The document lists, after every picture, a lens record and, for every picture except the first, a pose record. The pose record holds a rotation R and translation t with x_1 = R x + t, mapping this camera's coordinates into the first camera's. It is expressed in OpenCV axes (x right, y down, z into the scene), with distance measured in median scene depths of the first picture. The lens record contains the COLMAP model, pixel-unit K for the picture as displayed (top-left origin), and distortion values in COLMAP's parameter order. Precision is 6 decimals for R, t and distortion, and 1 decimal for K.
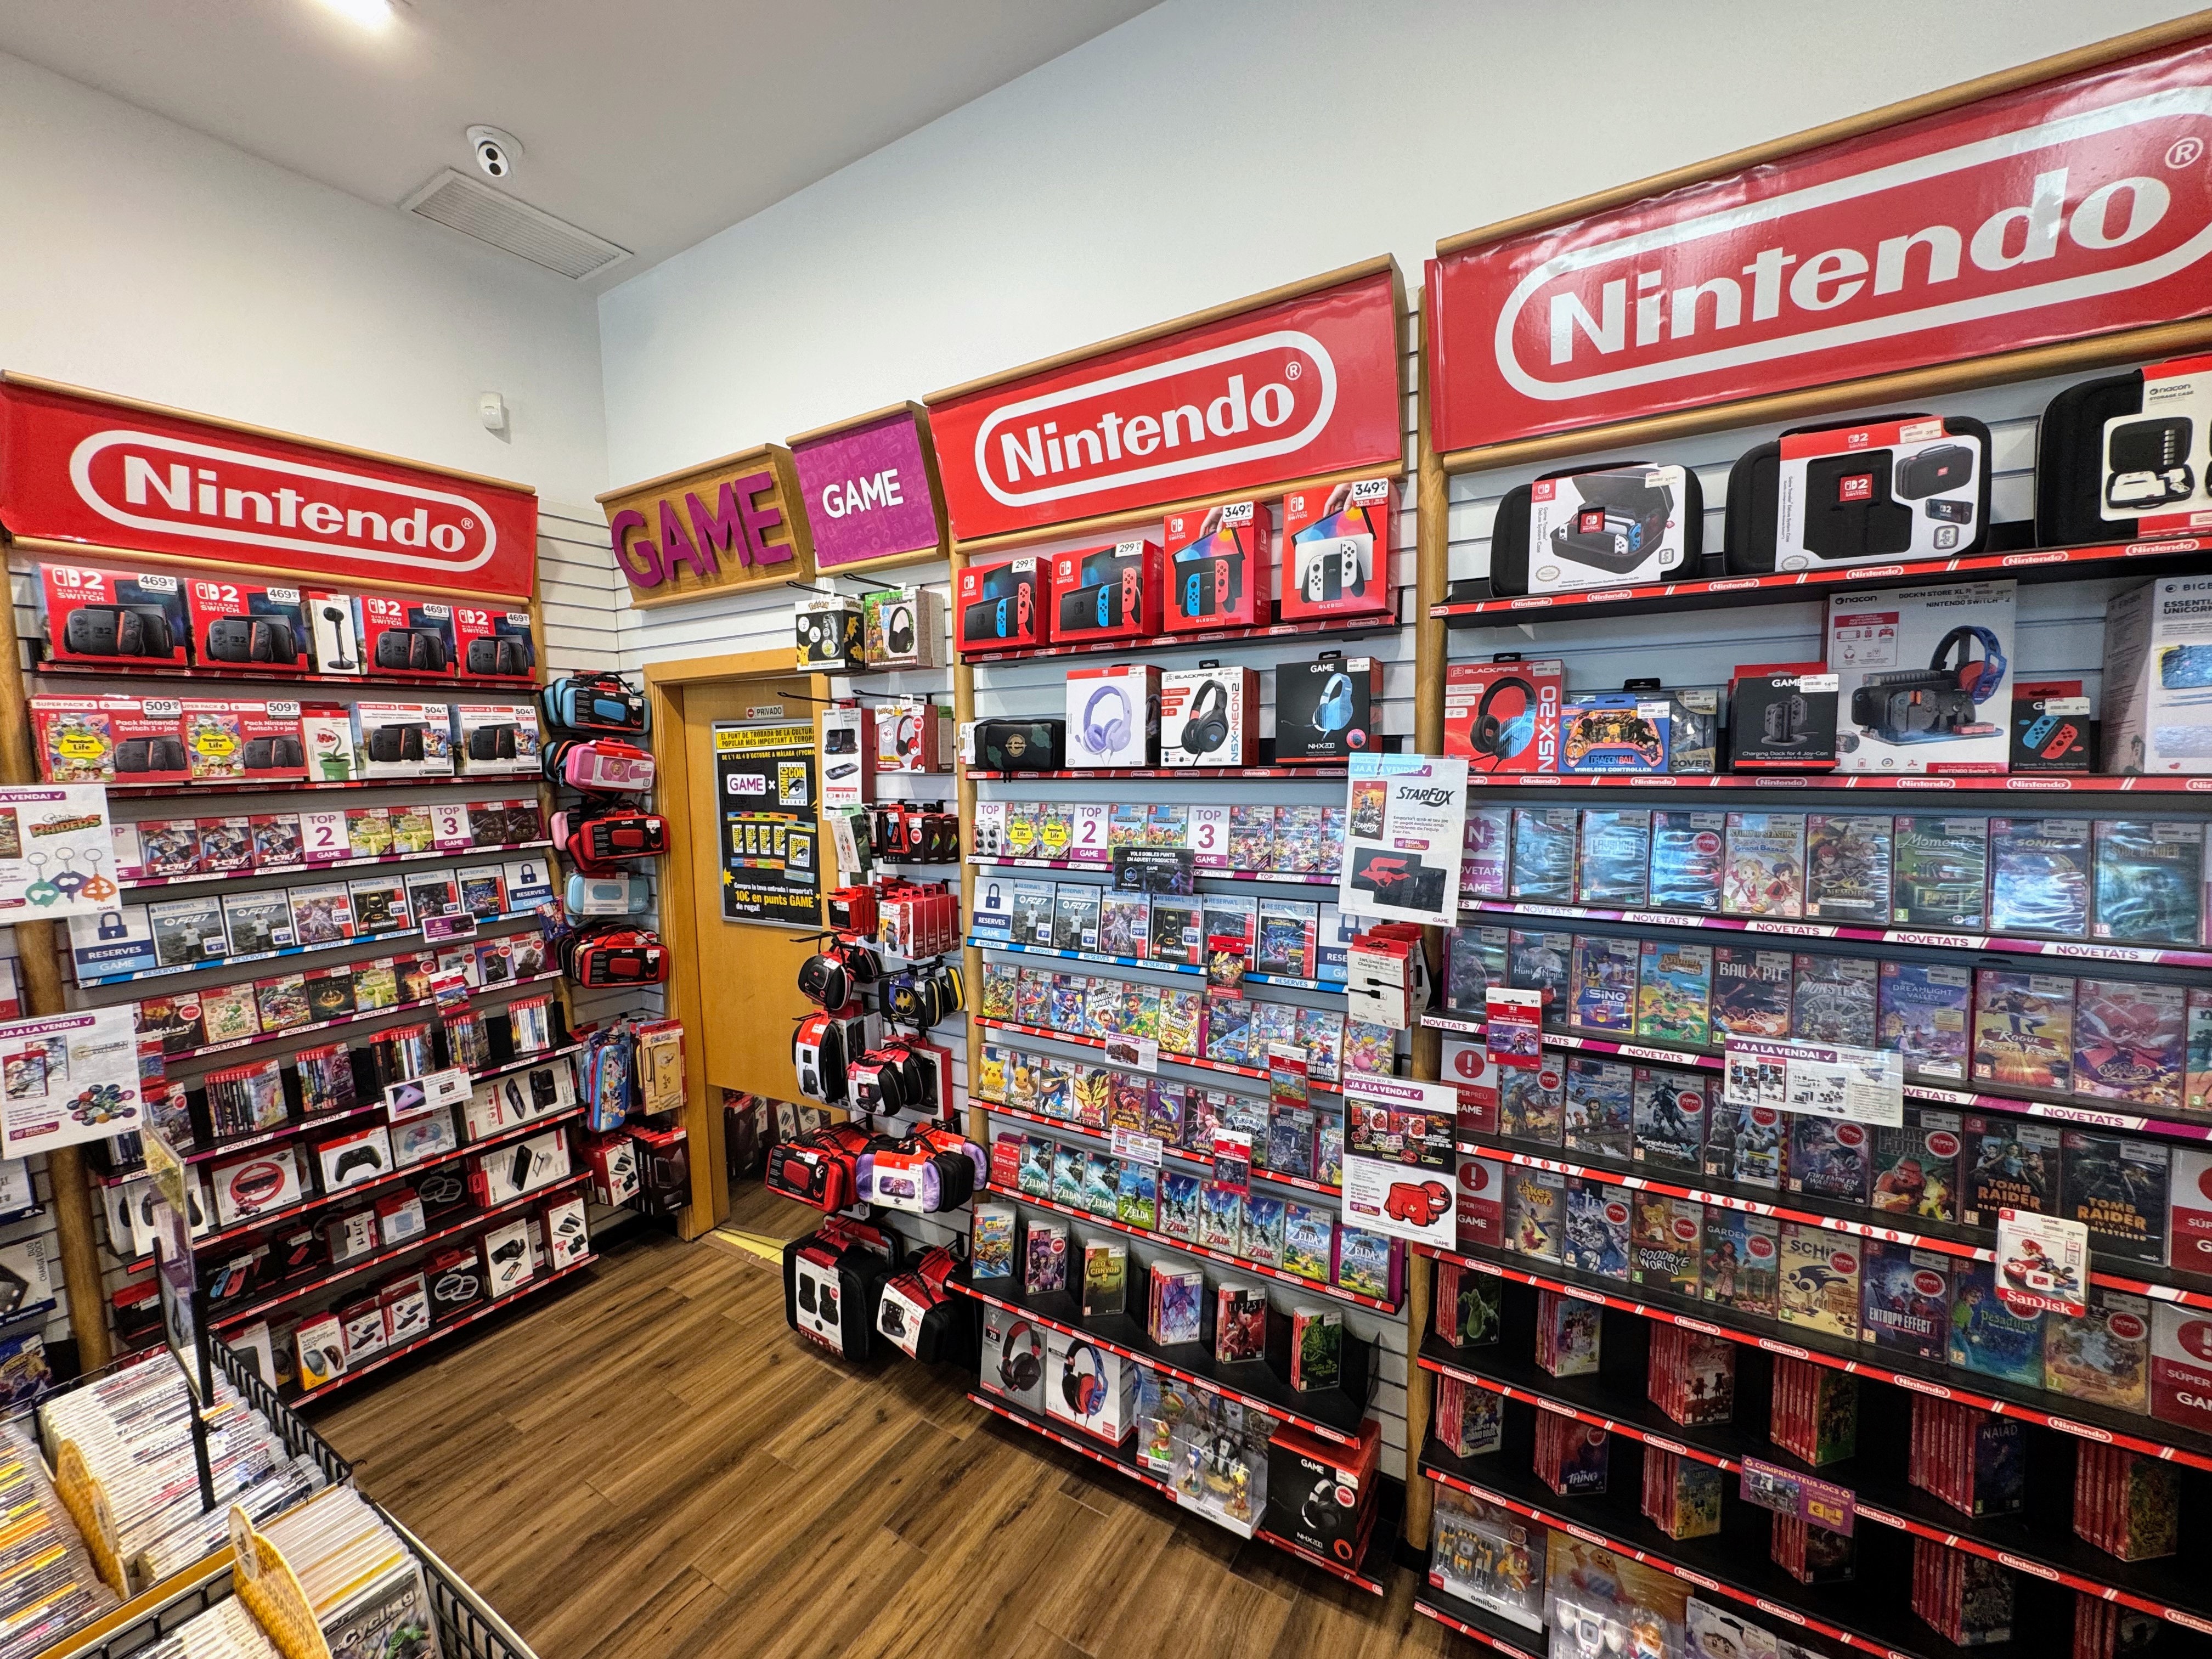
lens RADIAL K [[883.8, 0, 1106.0], [0, 883.8, 829.5], [0, 0, 1]] dist [-0.004306, 0.000491]
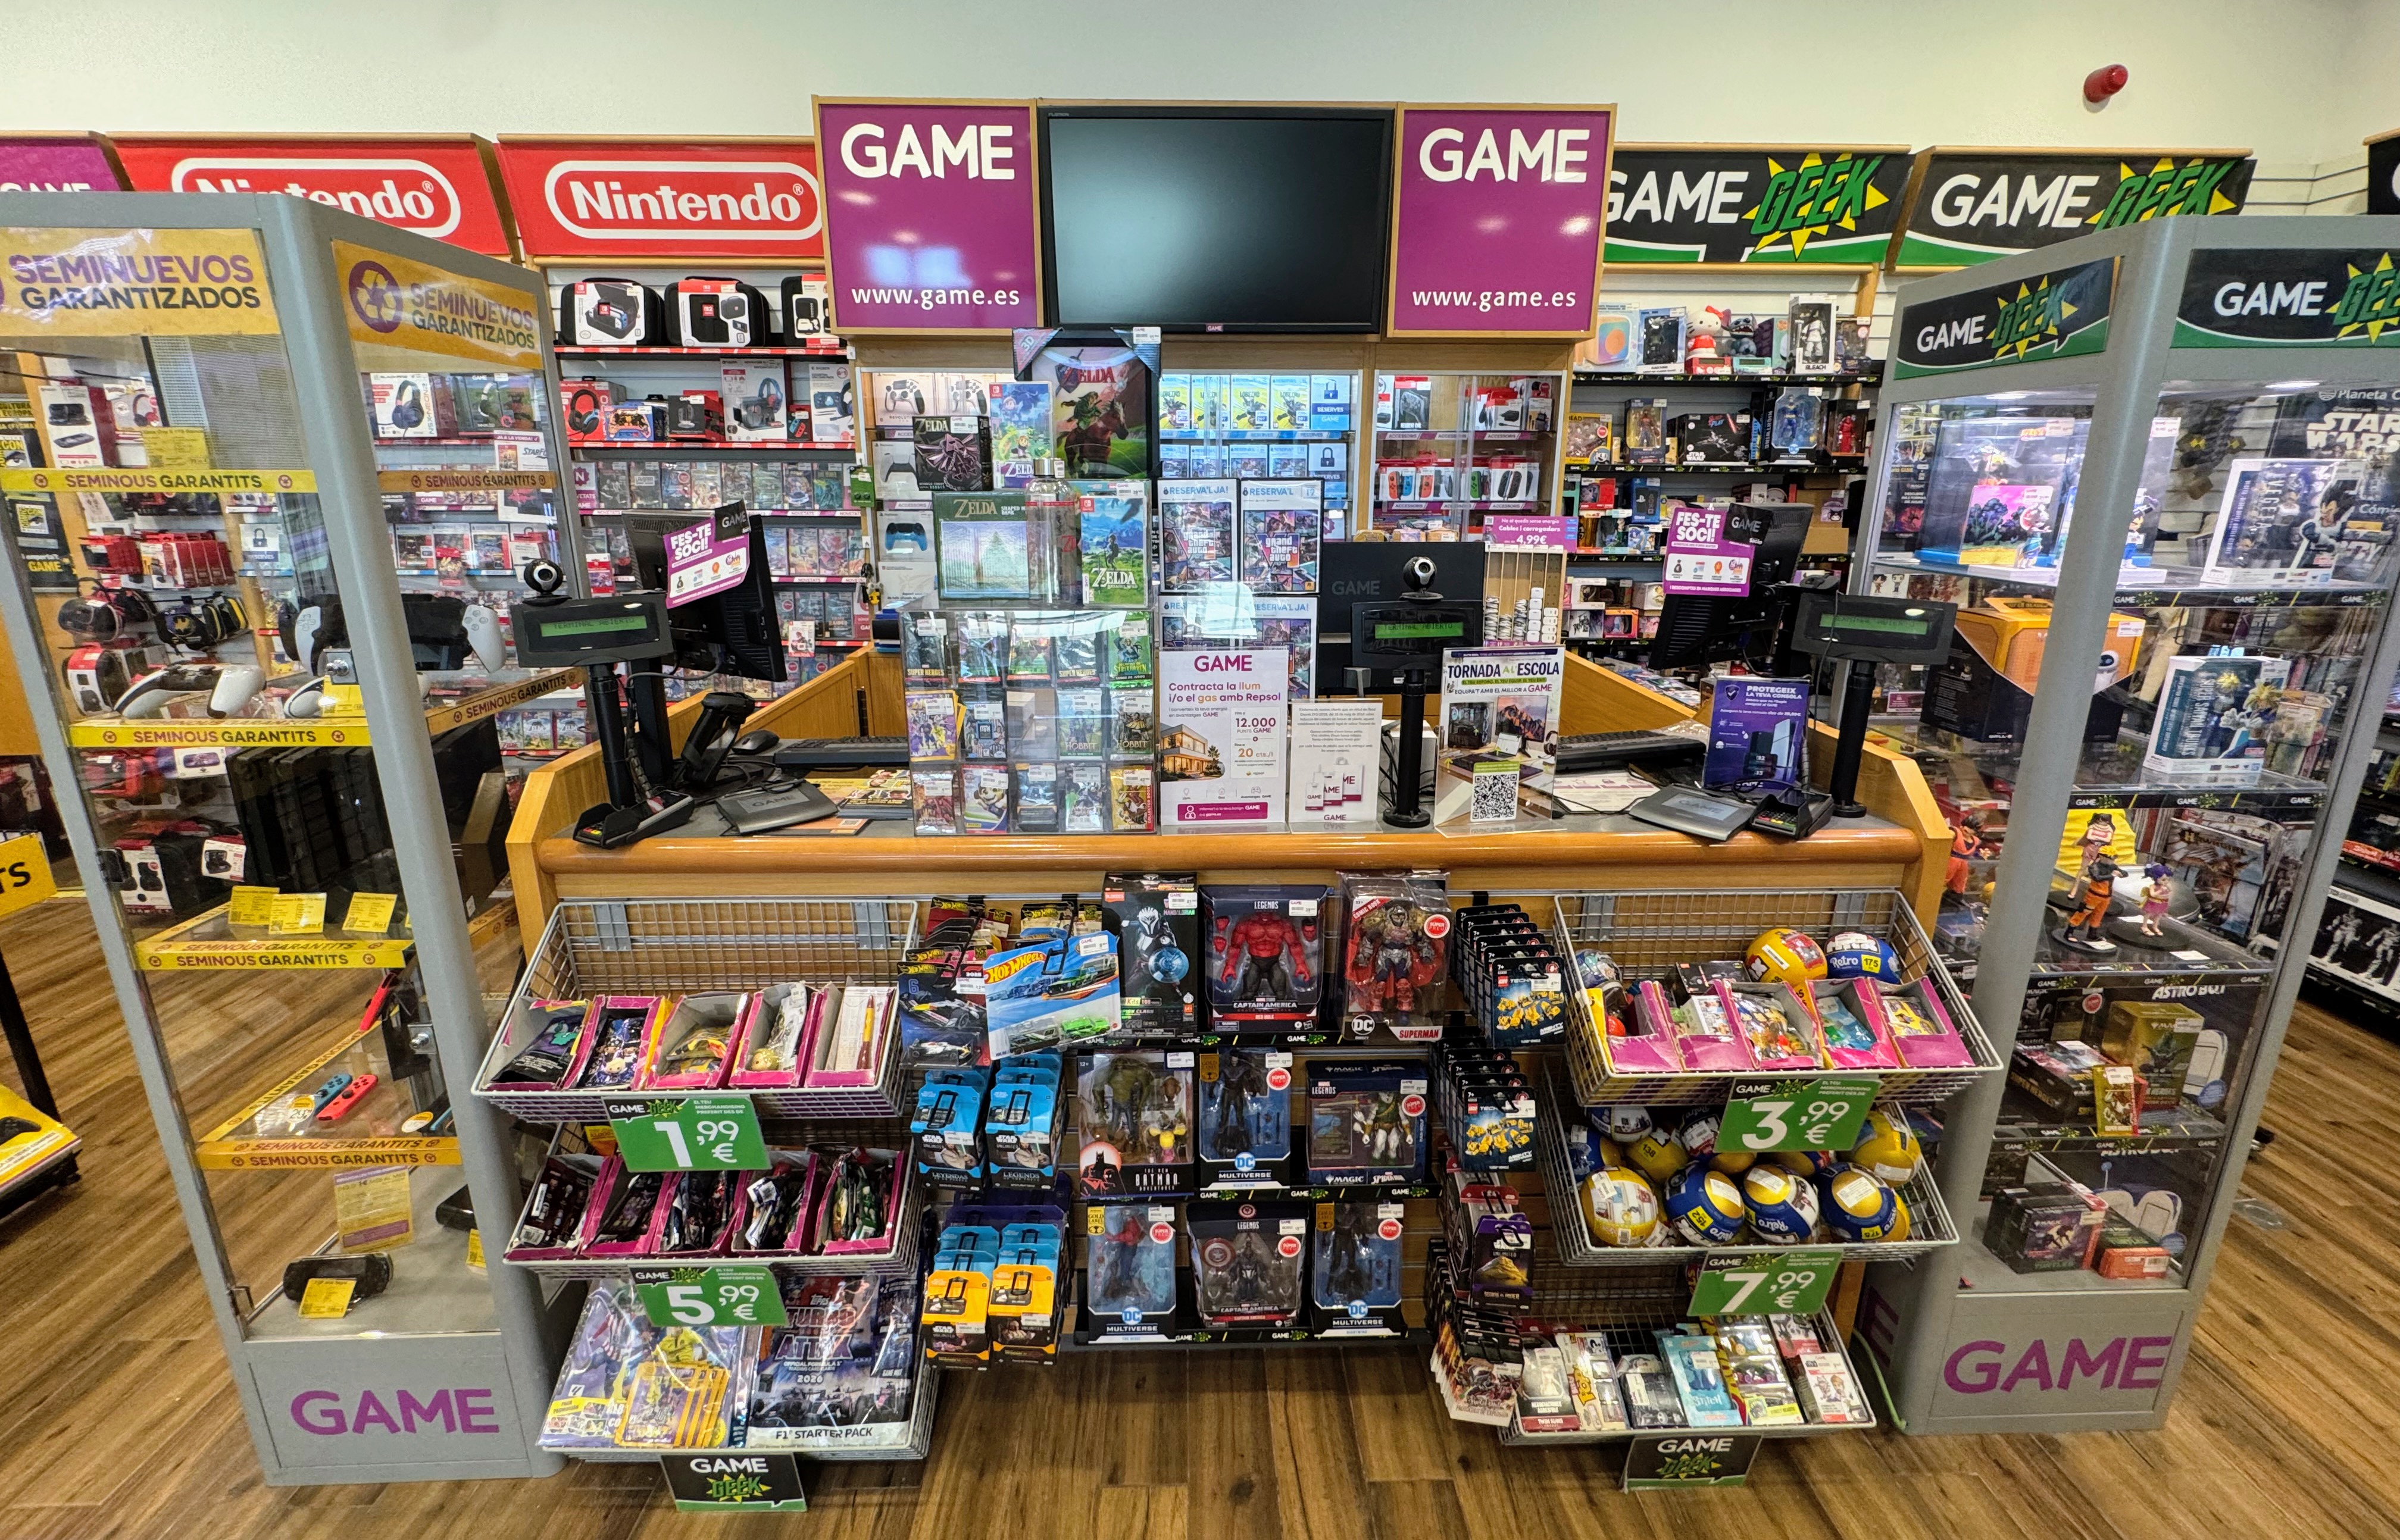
lens RADIAL K [[954.7, 0, 1201.9], [0, 954.7, 709.8], [0, 0, 1]] dist [-0.001424, -0.000826]
pose [[0.840969, -0.110541, 0.529672, 0.304608], [0.032145, 0.987387, 0.155028, 0.168394], [-0.540128, -0.113348, 0.833915, -1.092140]]
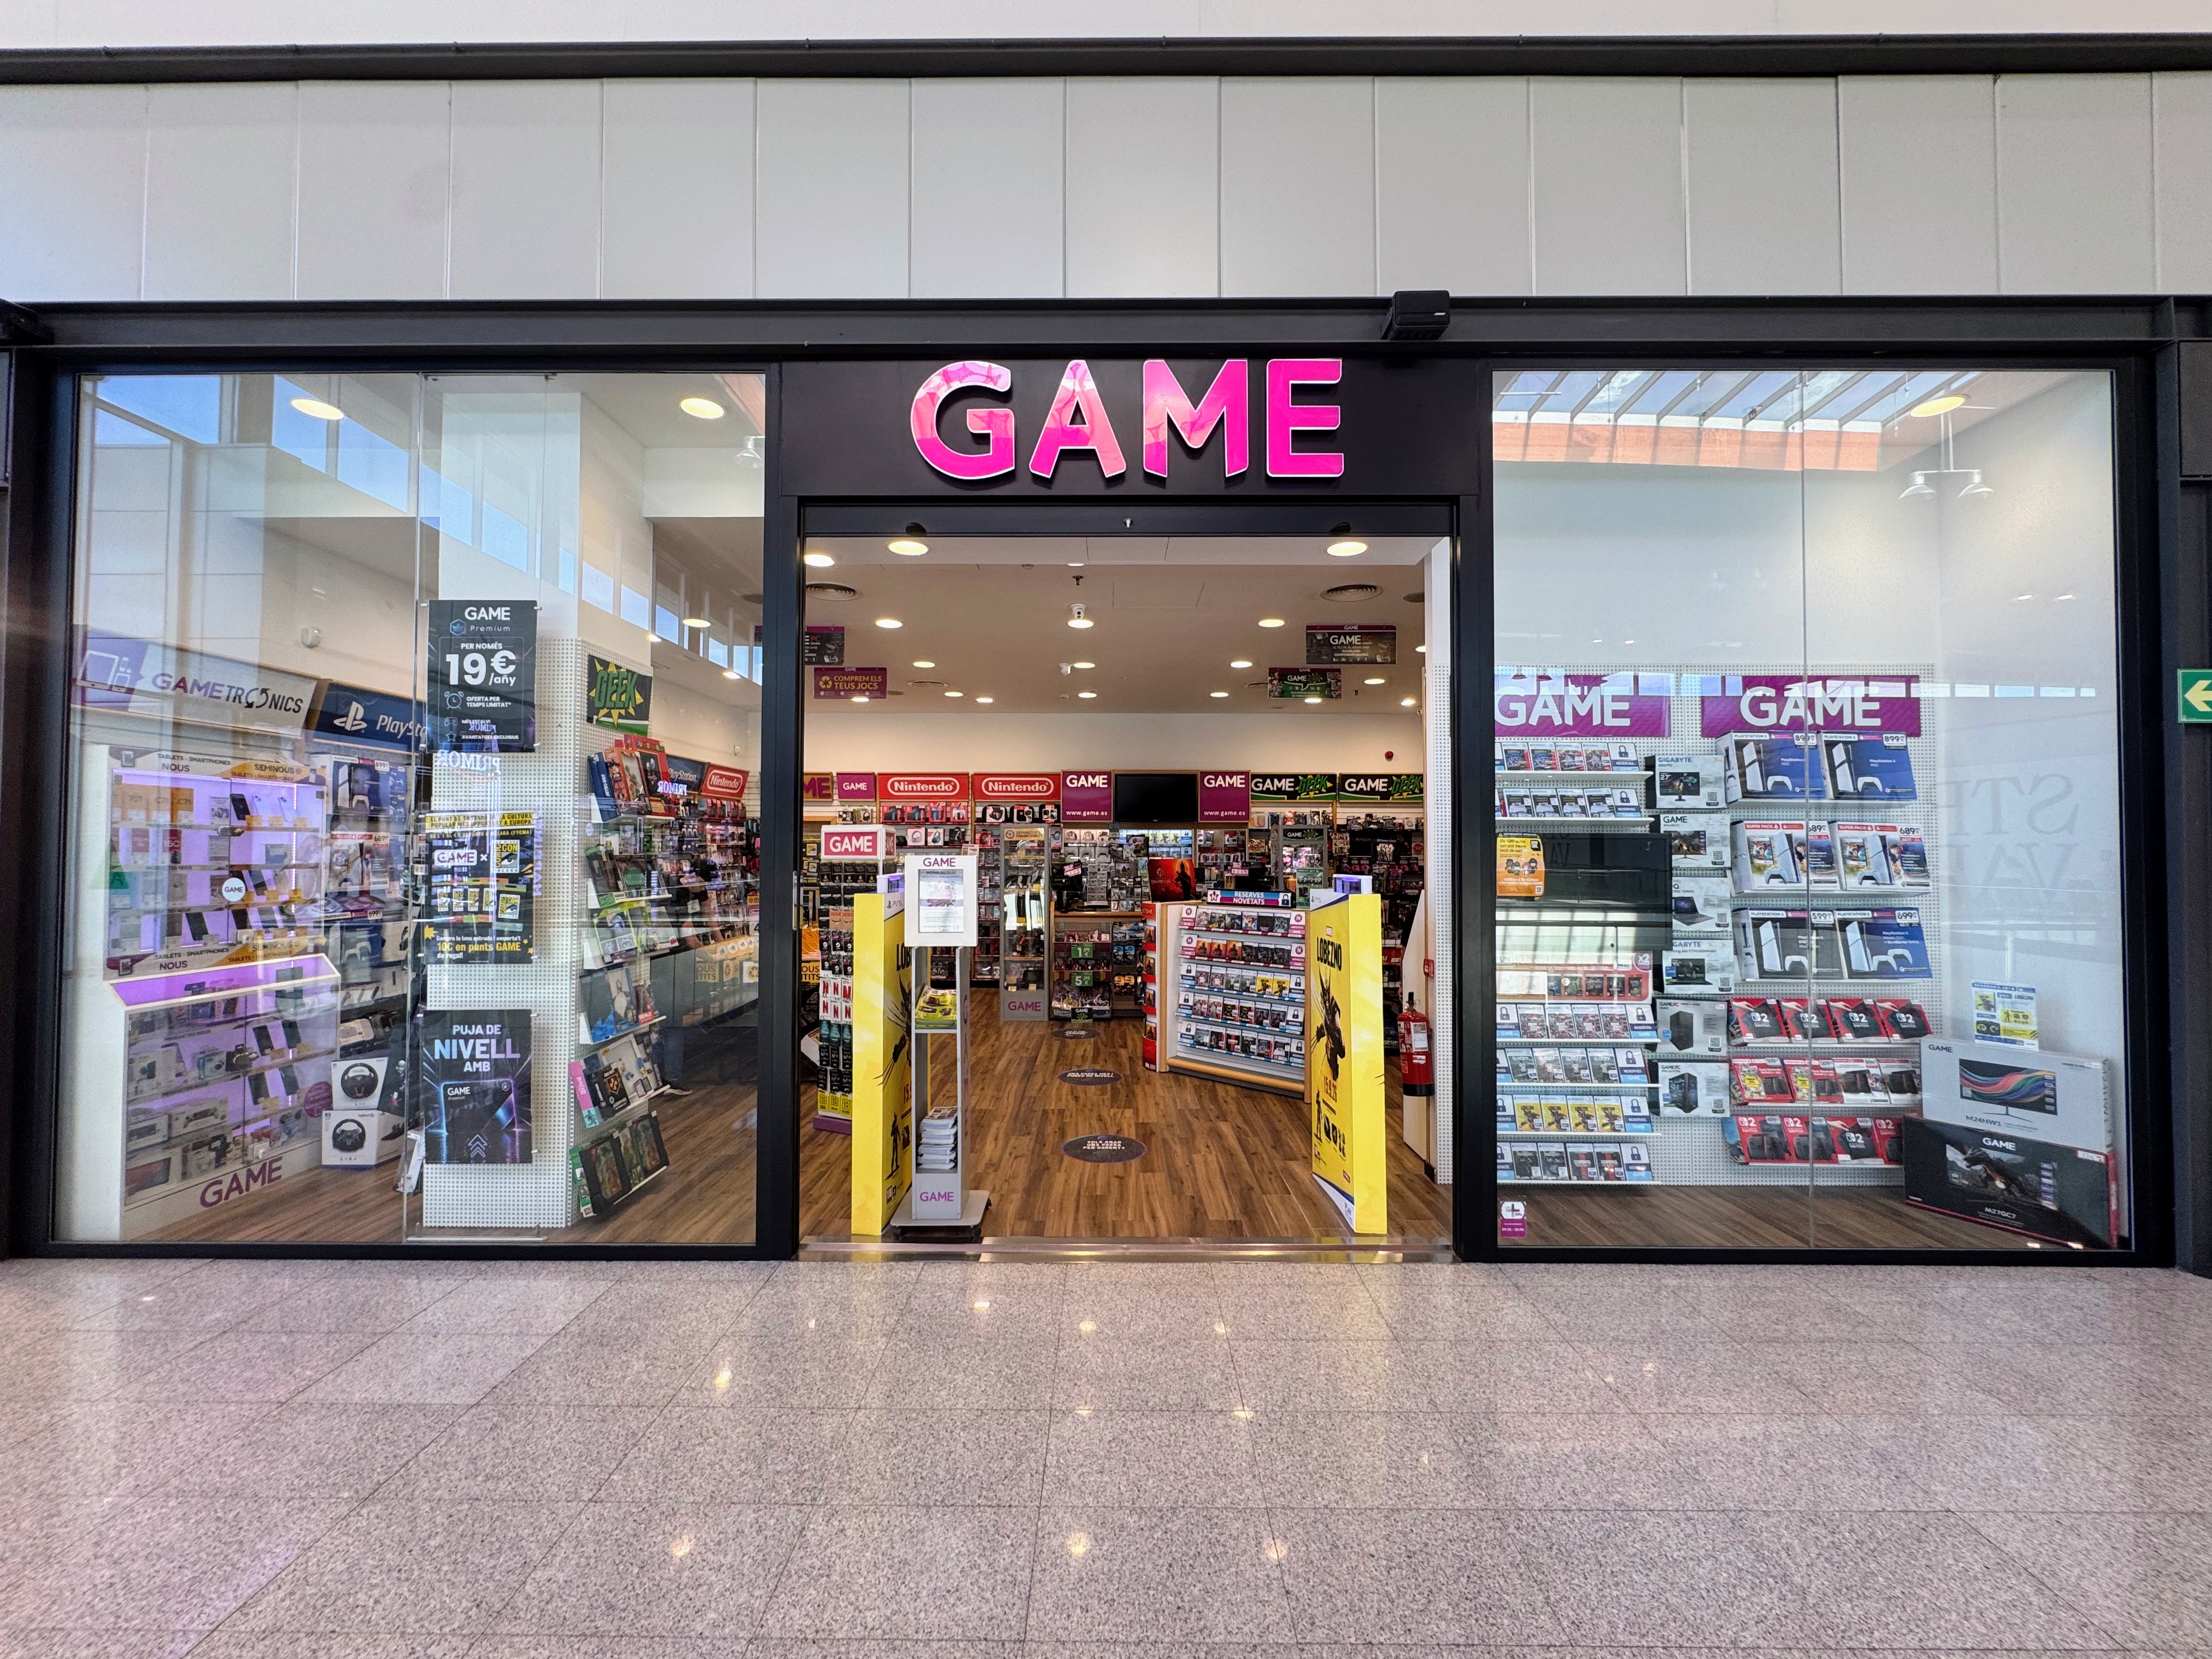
lens RADIAL K [[883.8, 0, 1106.0], [0, 883.8, 829.5], [0, 0, 1]] dist [-0.004306, 0.000491]
pose [[0.855728, 0.032807, 0.516385, -1.713847], [0.029049, 0.993368, -0.111250, 0.444885], [-0.516610, 0.110200, 0.849100, -3.996948]]
